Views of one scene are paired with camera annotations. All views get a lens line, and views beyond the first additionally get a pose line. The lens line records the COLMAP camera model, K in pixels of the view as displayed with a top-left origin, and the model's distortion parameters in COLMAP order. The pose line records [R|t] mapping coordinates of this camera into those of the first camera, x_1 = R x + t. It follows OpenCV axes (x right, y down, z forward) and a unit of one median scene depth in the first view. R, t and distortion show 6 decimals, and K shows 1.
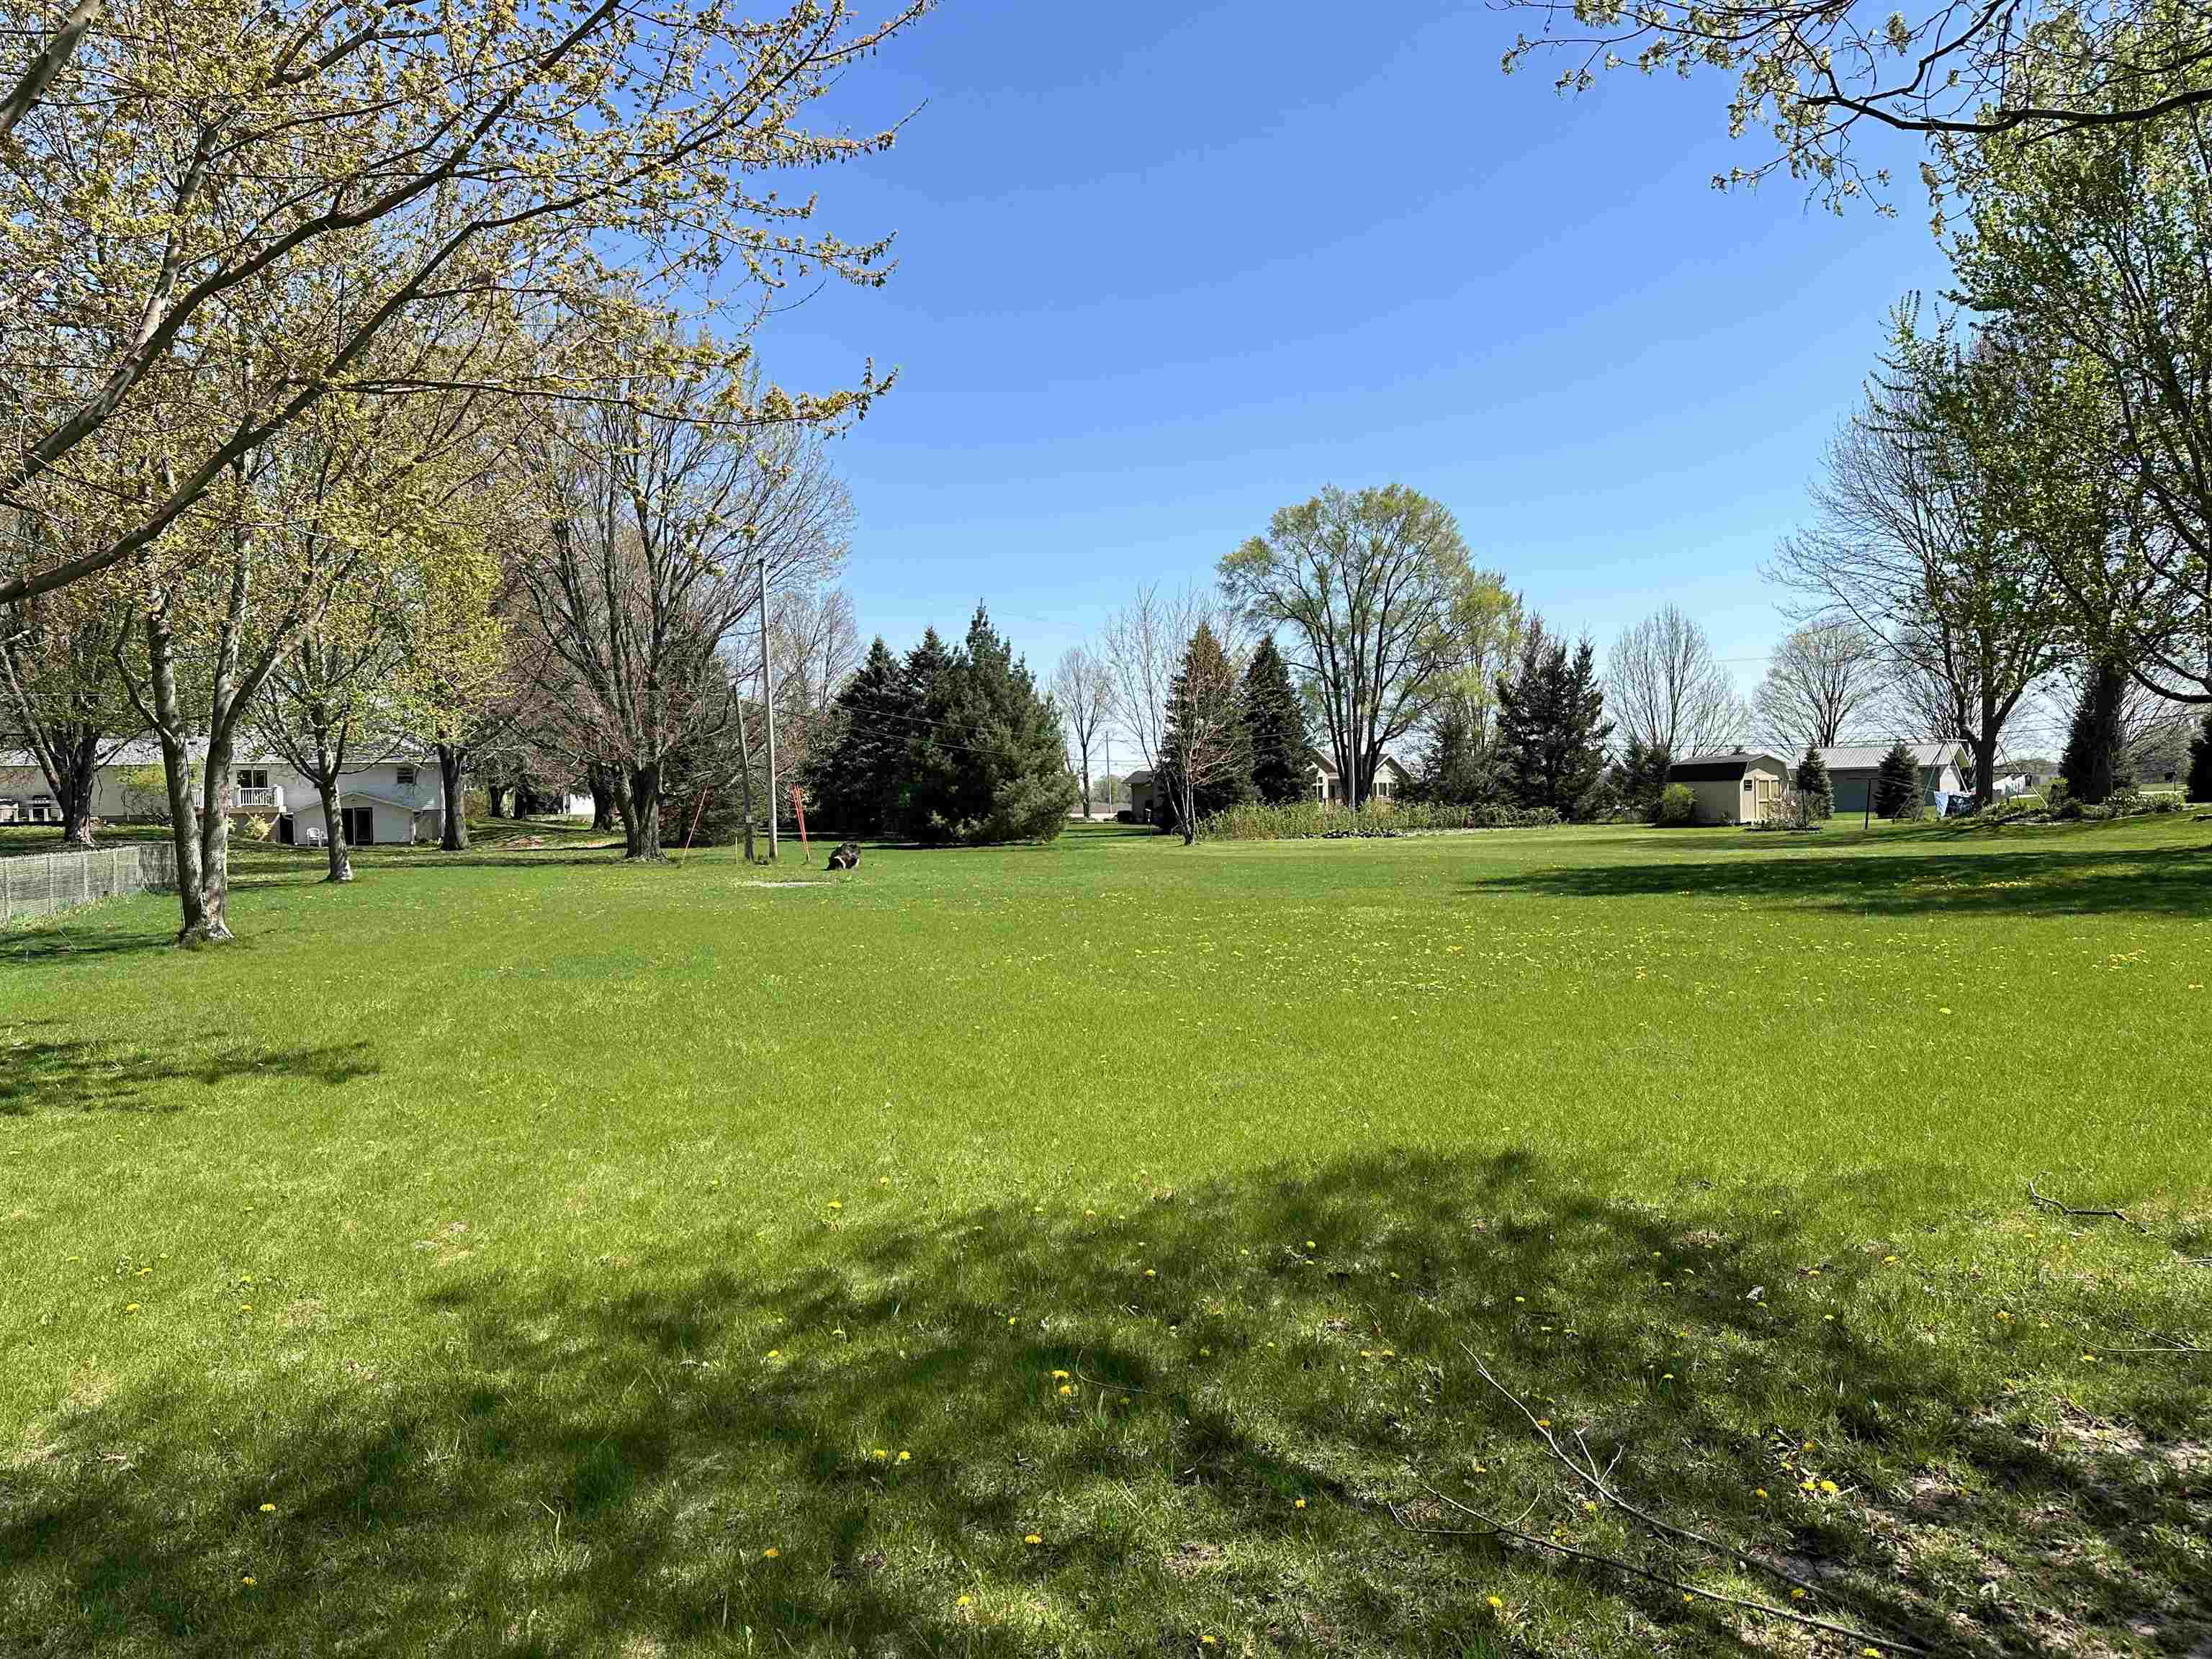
lens RADIAL K [[1519.3, 0, 1106.0], [0, 1519.3, 829.5], [0, 0, 1]] dist [0.173587, -0.306607]
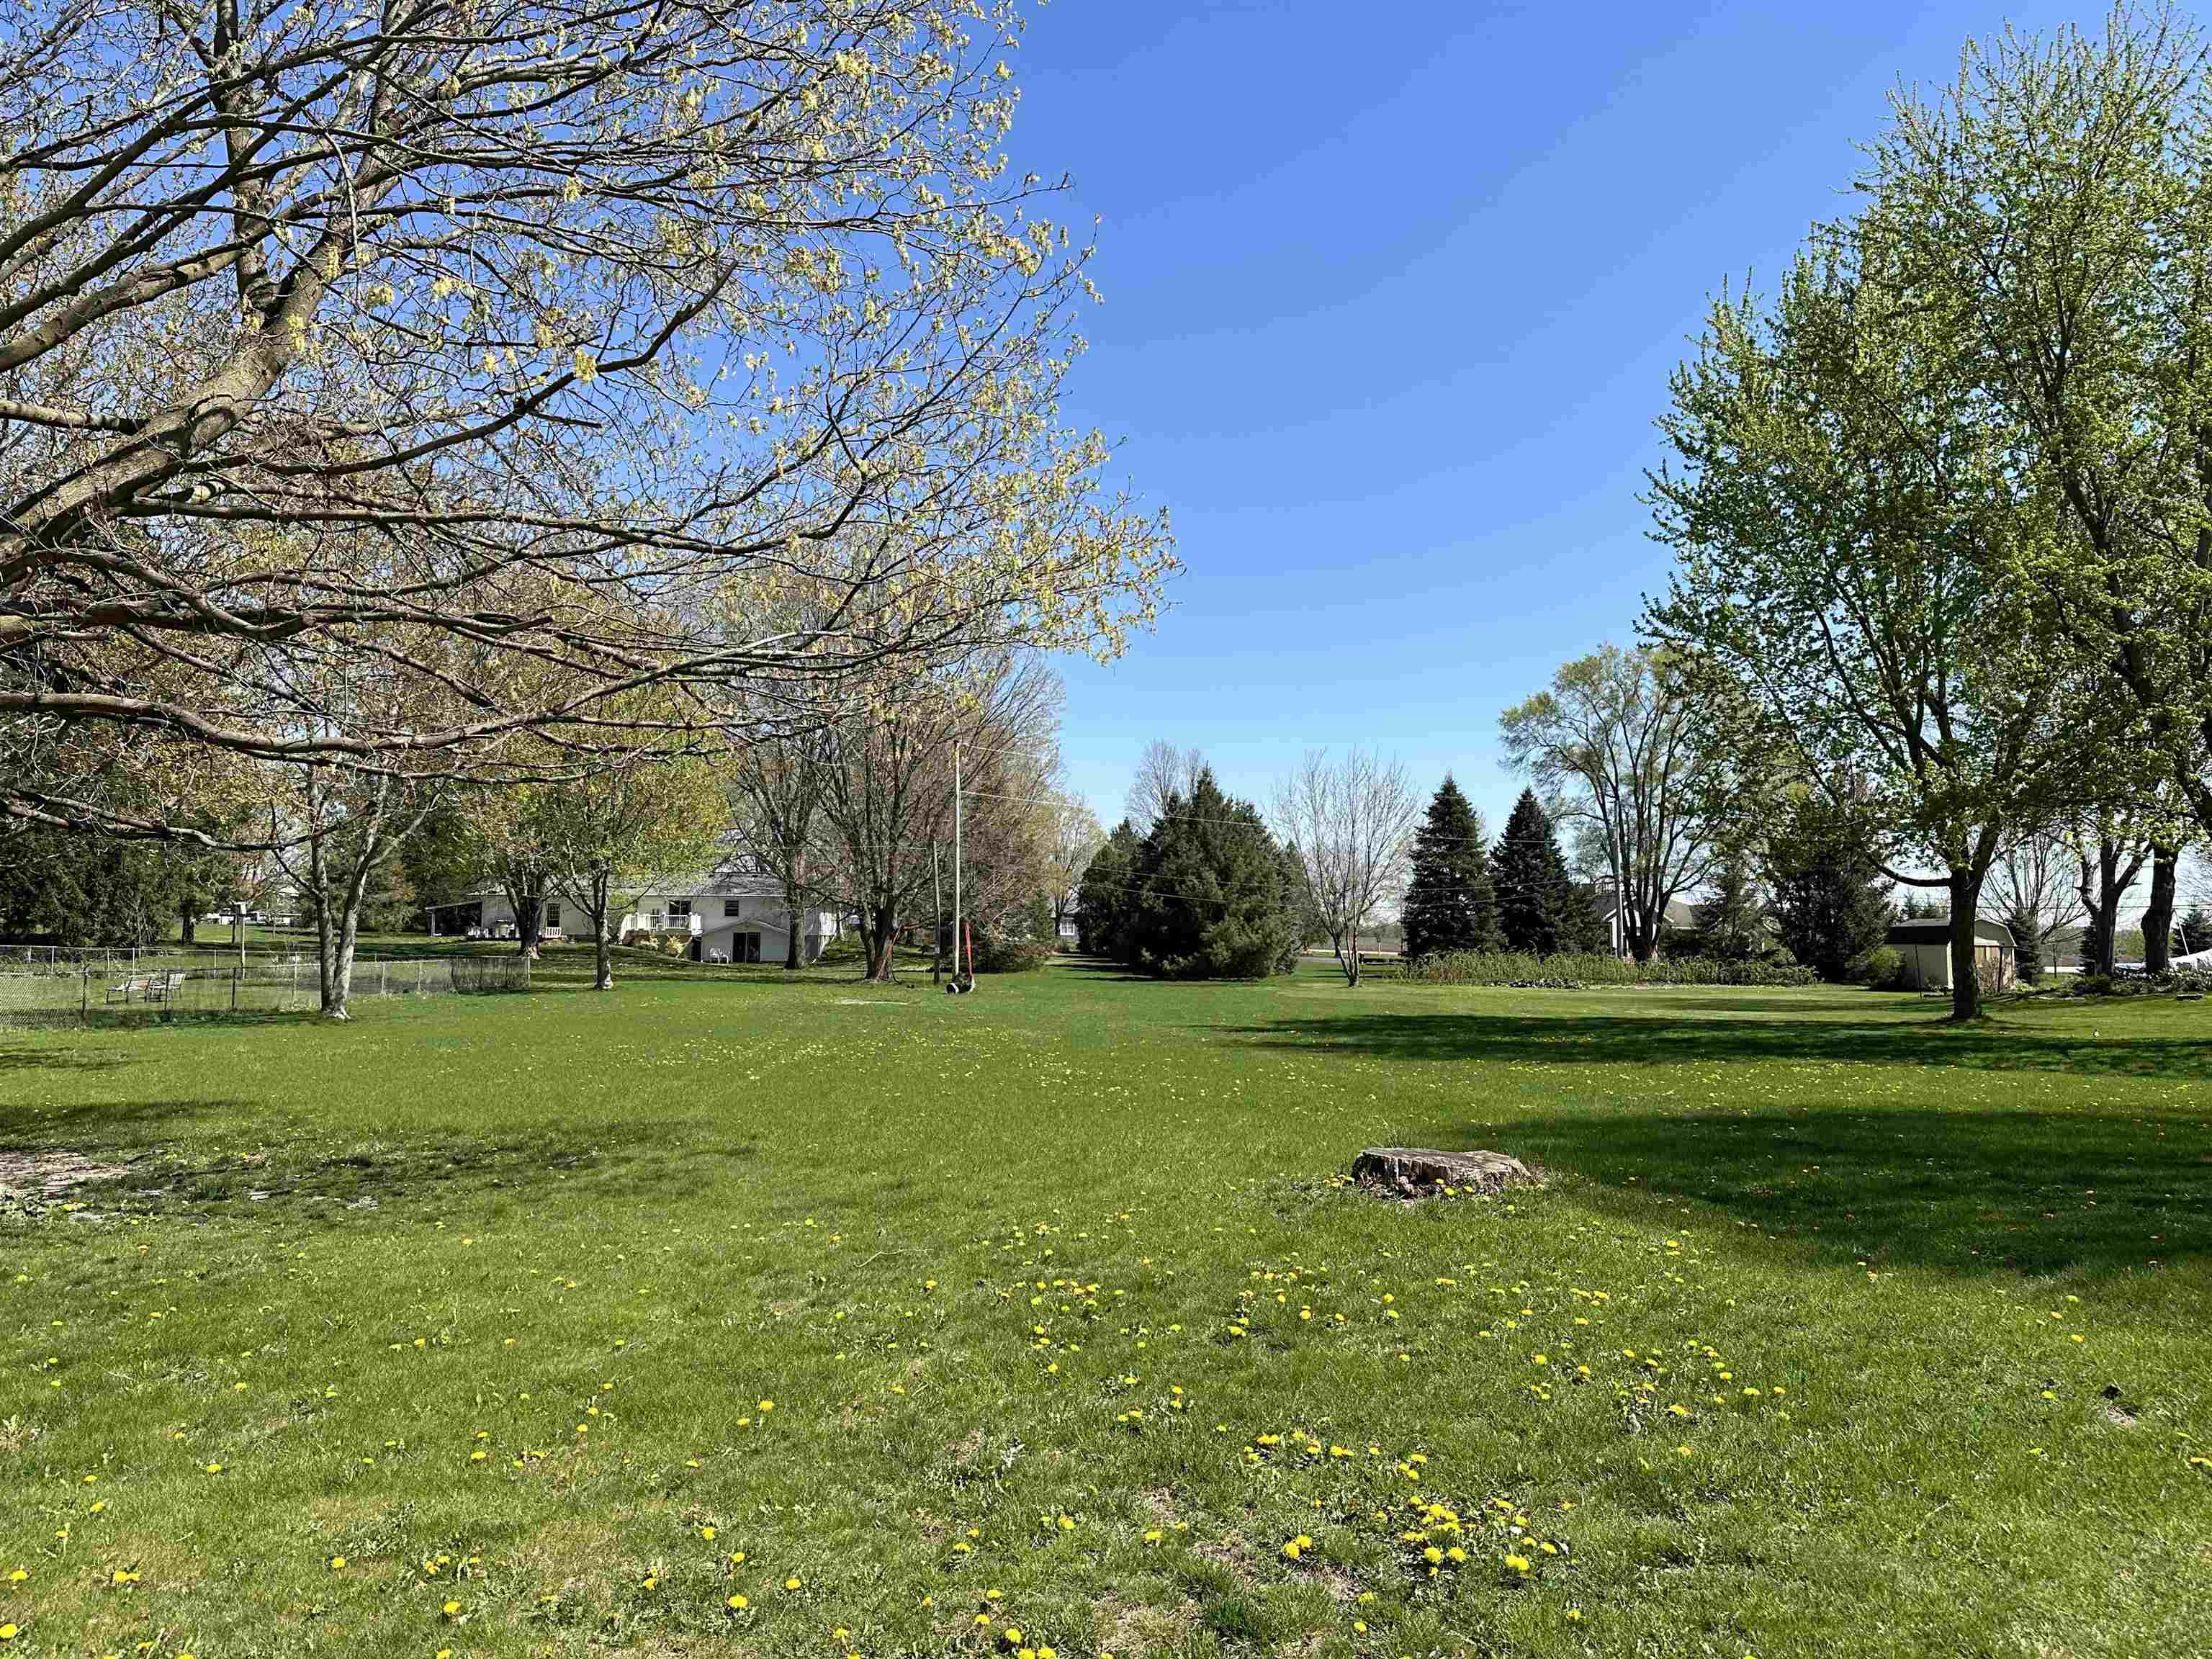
lens RADIAL K [[1517.8, 0, 1094.8], [0, 1517.8, 820.2], [0, 0, 1]] dist [0.176424, -0.282054]
pose [[0.945332, 0.002760, -0.326097, 0.202703], [-0.033548, 0.995482, -0.088827, -0.004595], [0.324378, 0.094910, 0.941154, -0.080917]]
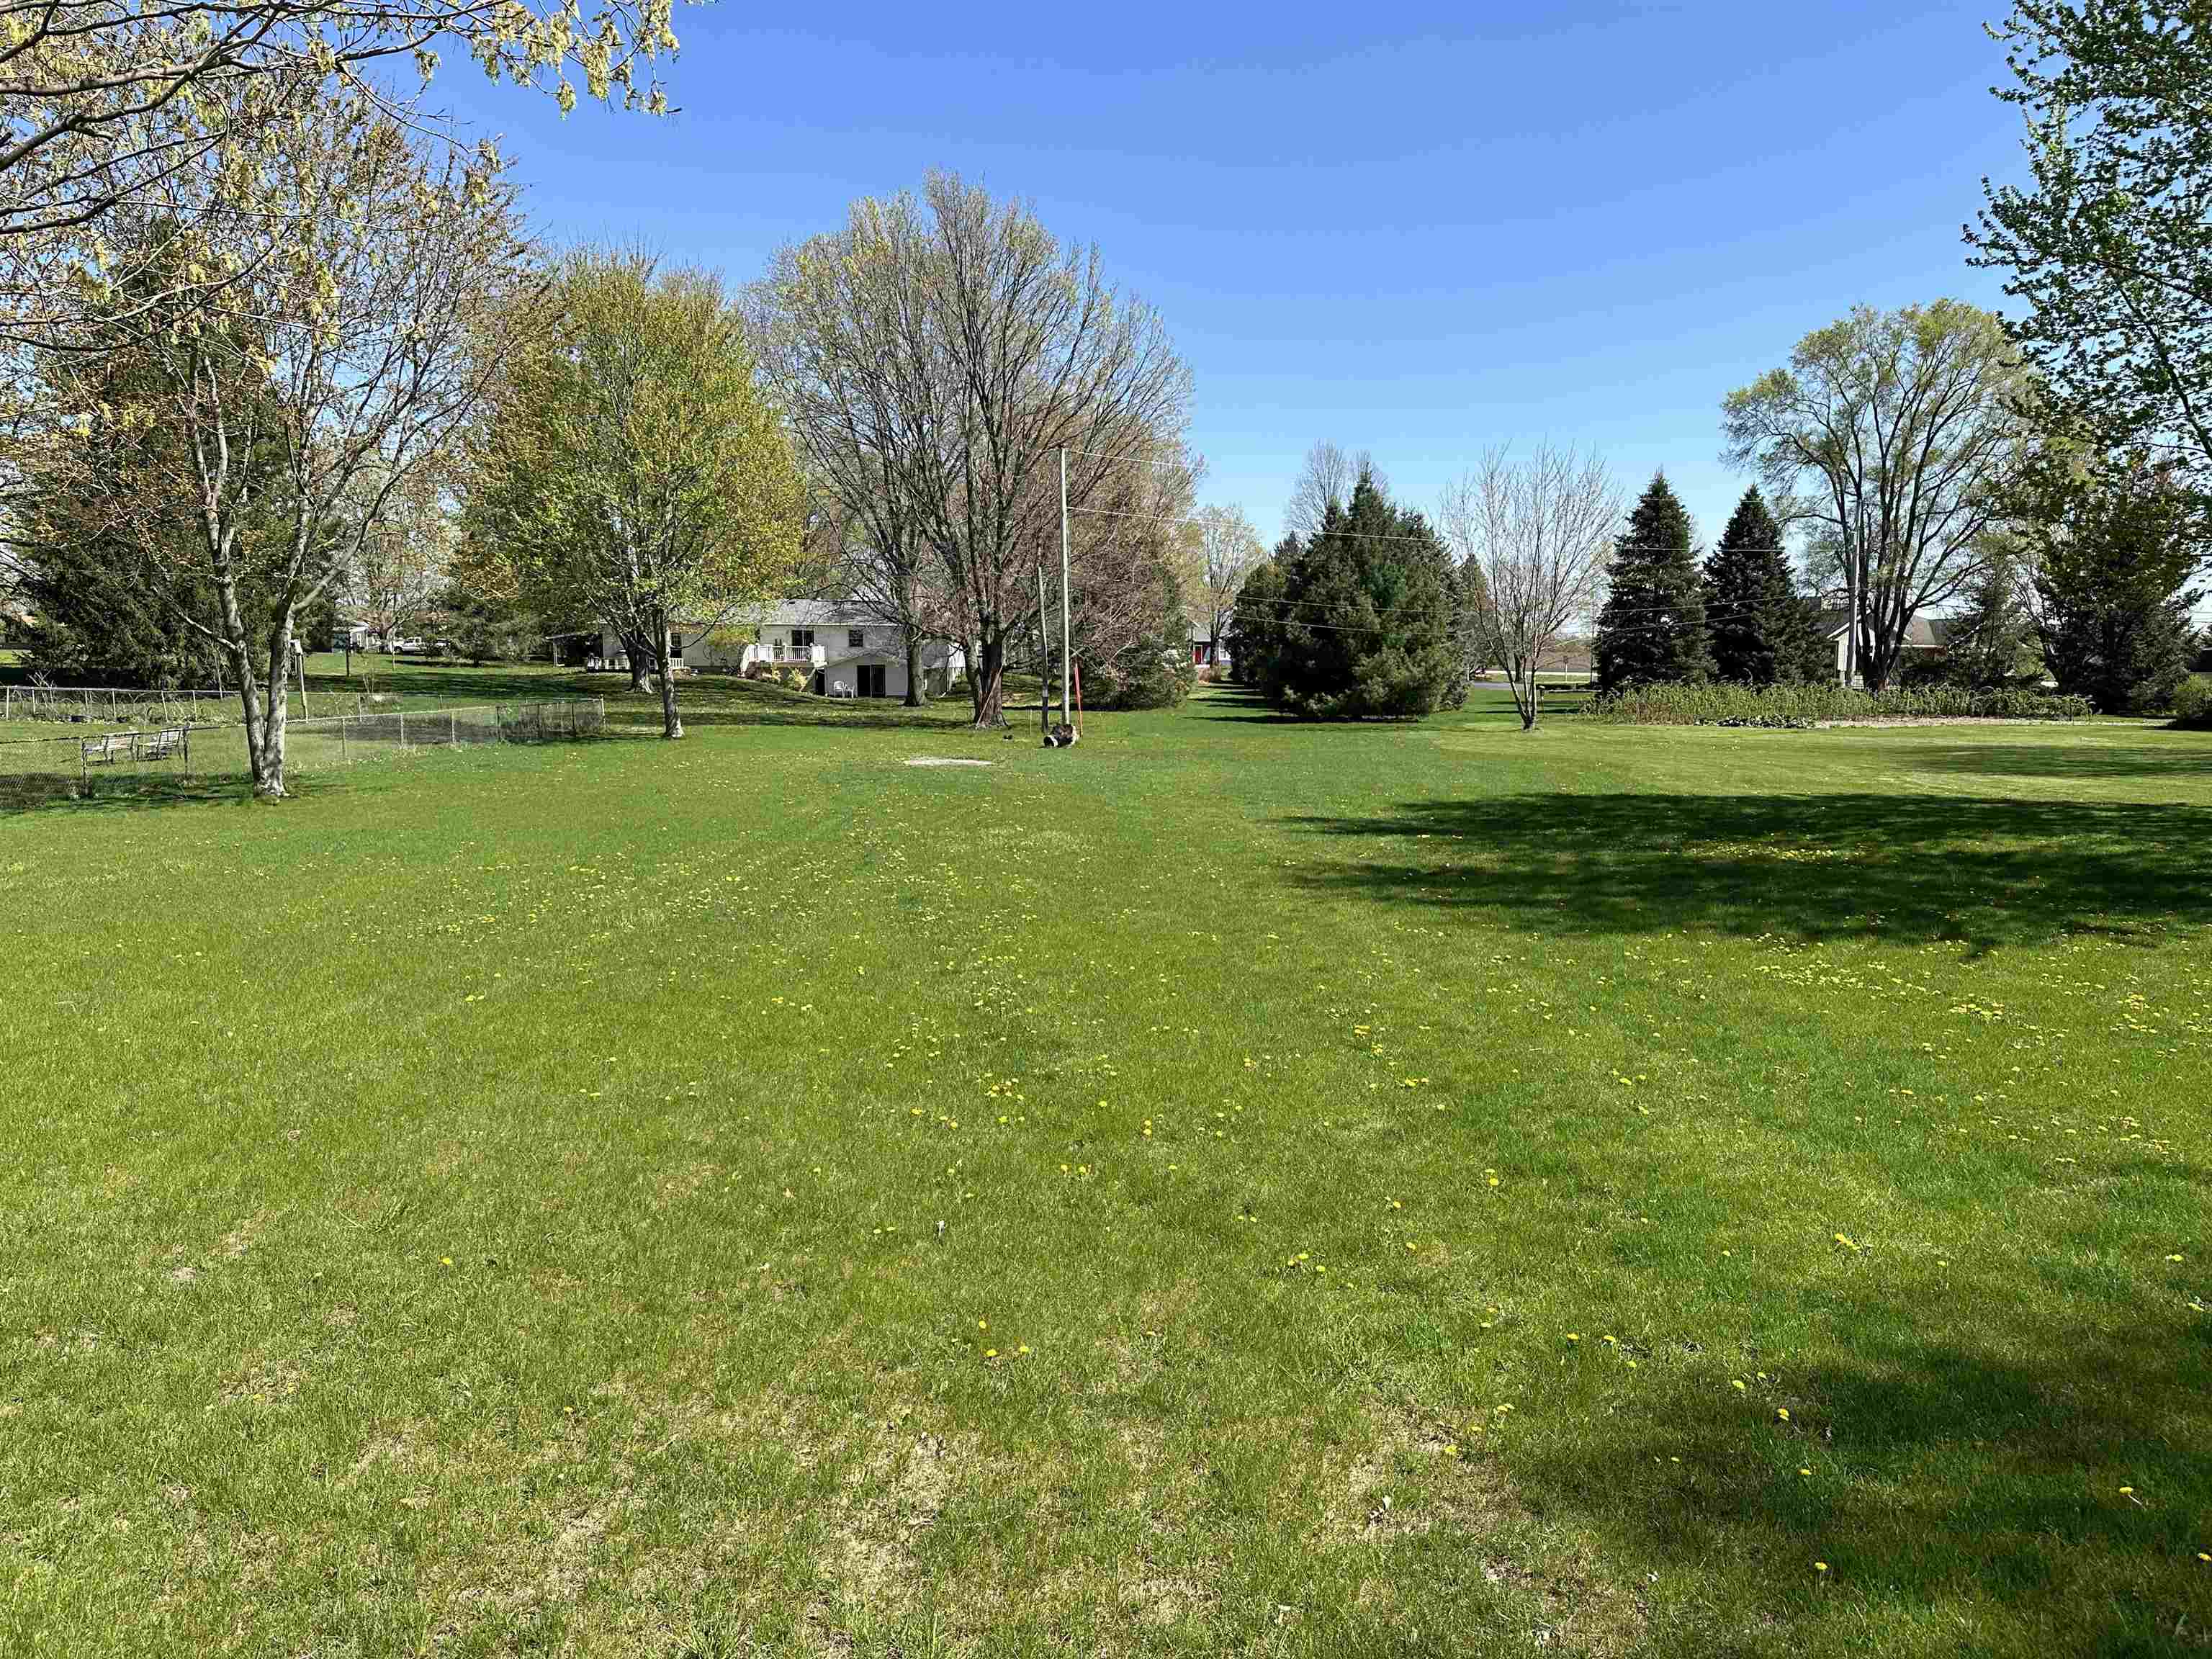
lens RADIAL K [[1519.3, 0, 1106.0], [0, 1519.3, 829.5], [0, 0, 1]] dist [0.173587, -0.306607]
pose [[0.905687, 0.068525, -0.418373, 0.188343], [-0.027273, 0.994224, 0.103803, -0.017090], [0.423069, -0.082603, 0.902324, 0.030232]]
